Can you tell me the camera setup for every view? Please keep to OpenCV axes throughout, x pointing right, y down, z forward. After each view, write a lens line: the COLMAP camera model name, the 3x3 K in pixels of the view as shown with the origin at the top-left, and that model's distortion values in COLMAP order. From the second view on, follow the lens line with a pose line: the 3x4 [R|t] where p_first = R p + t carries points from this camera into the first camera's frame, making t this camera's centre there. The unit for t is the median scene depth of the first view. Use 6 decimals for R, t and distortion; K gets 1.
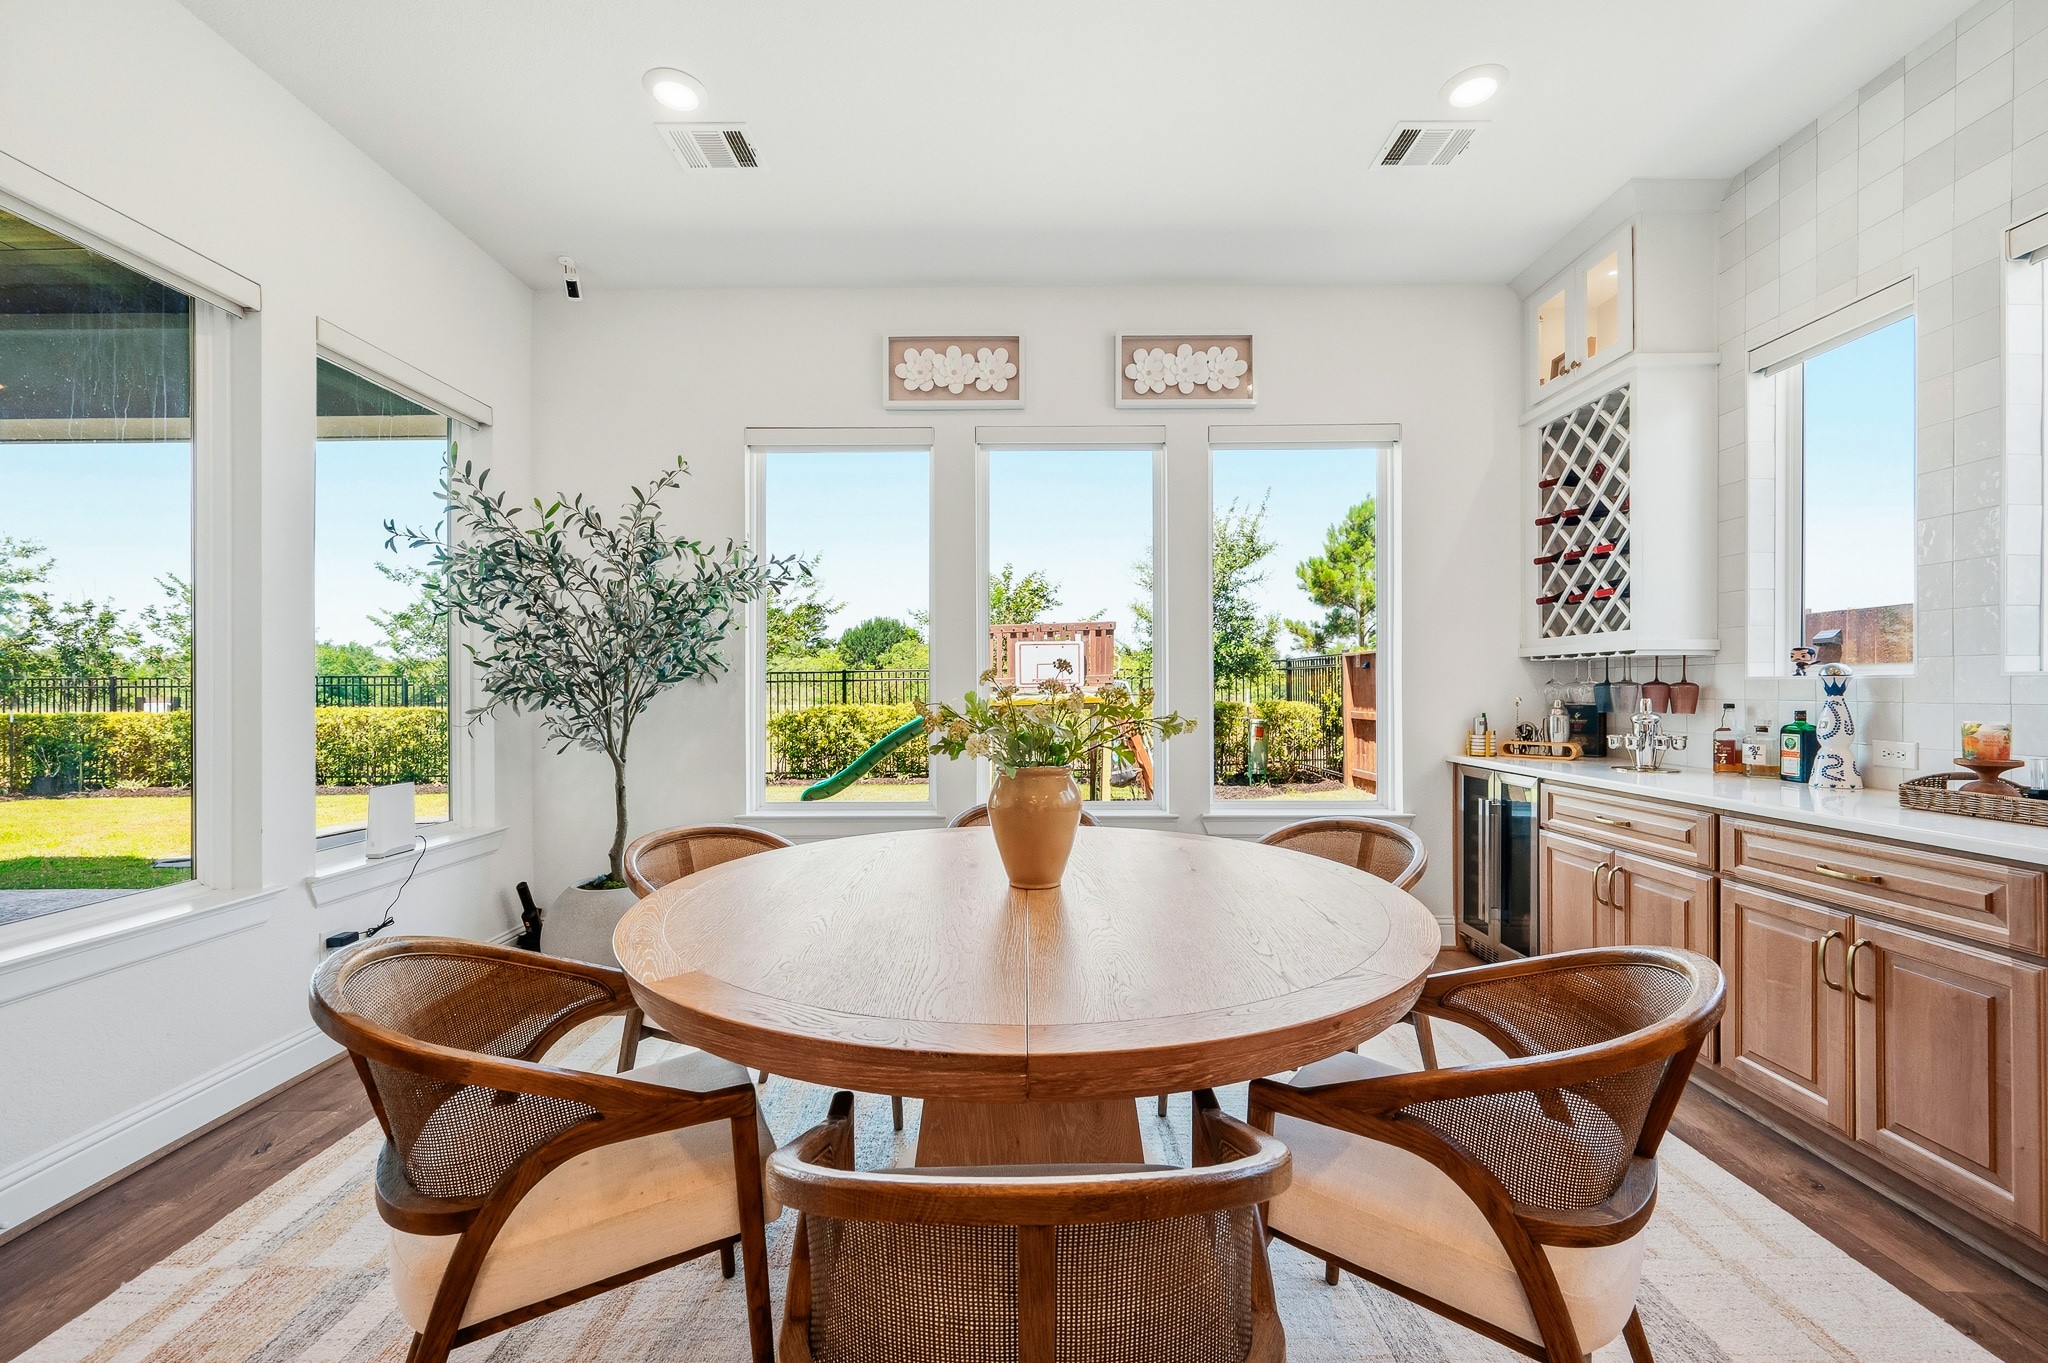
lens RADIAL K [[837.6, 0, 1031.4], [0, 837.6, 689.2], [0, 0, 1]] dist [0.001530, 0.000024]
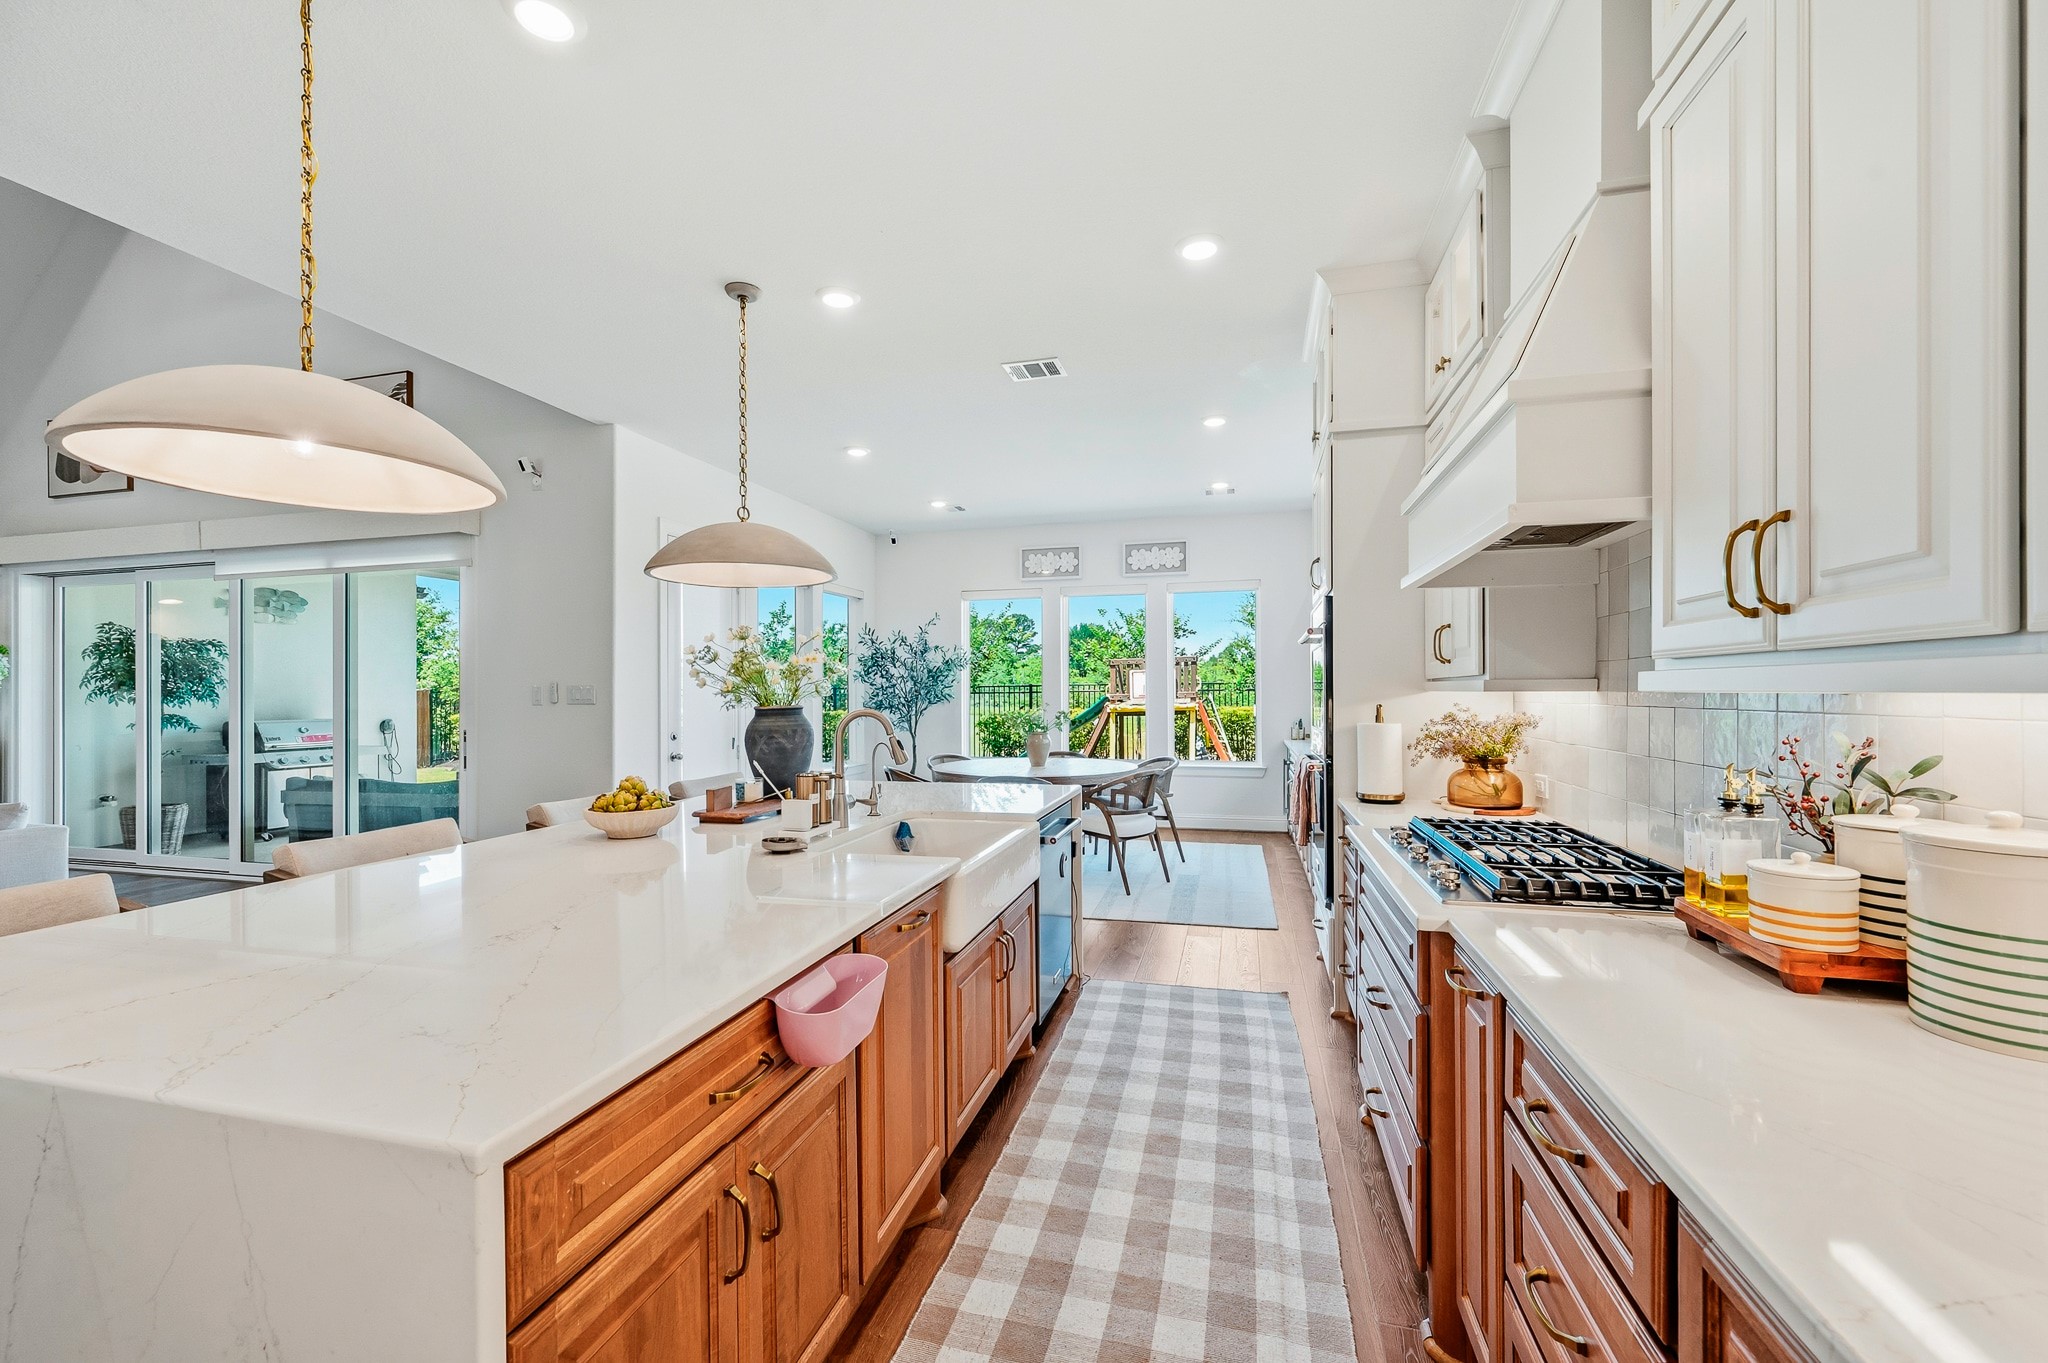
lens RADIAL K [[837.6, 0, 1019.3], [0, 837.6, 689.3], [0, 0, 1]] dist [0.001530, 0.000024]
pose [[0.966258, -0.000313, -0.257576, 0.444824], [-0.000551, 0.999994, -0.003281, -0.042410], [0.257576, 0.003312, 0.966252, -1.298629]]
